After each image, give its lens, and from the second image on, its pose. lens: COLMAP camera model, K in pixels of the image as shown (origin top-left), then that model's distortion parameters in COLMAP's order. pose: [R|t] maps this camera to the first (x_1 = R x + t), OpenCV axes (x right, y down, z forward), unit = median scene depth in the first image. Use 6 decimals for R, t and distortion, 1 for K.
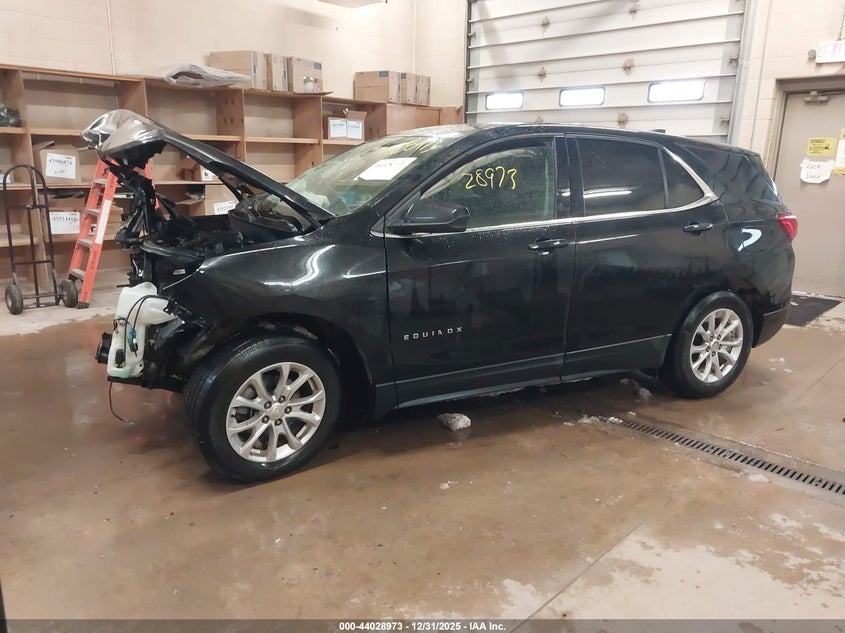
lens RADIAL K [[656.3, 0, 420.9], [0, 656.3, 314.4], [0, 0, 1]] dist [0.001517, -0.000838]
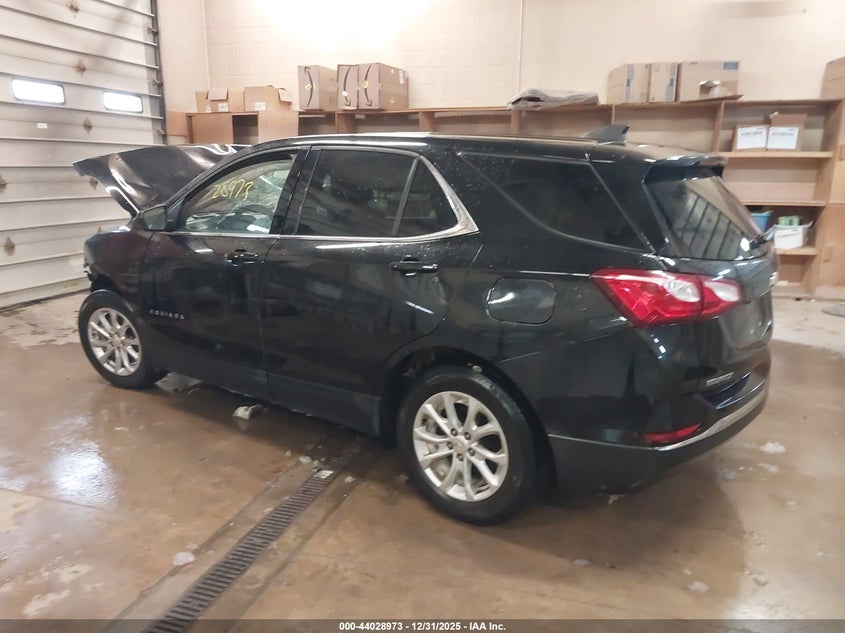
lens RADIAL K [[656.3, 0, 421.9], [0, 656.3, 319.8], [0, 0, 1]] dist [0.001517, -0.000838]
pose [[0.449592, 0.185146, -0.873835, 0.585840], [-0.203382, 0.973805, 0.101686, -0.081877], [0.869772, 0.132005, 0.475470, 0.372194]]
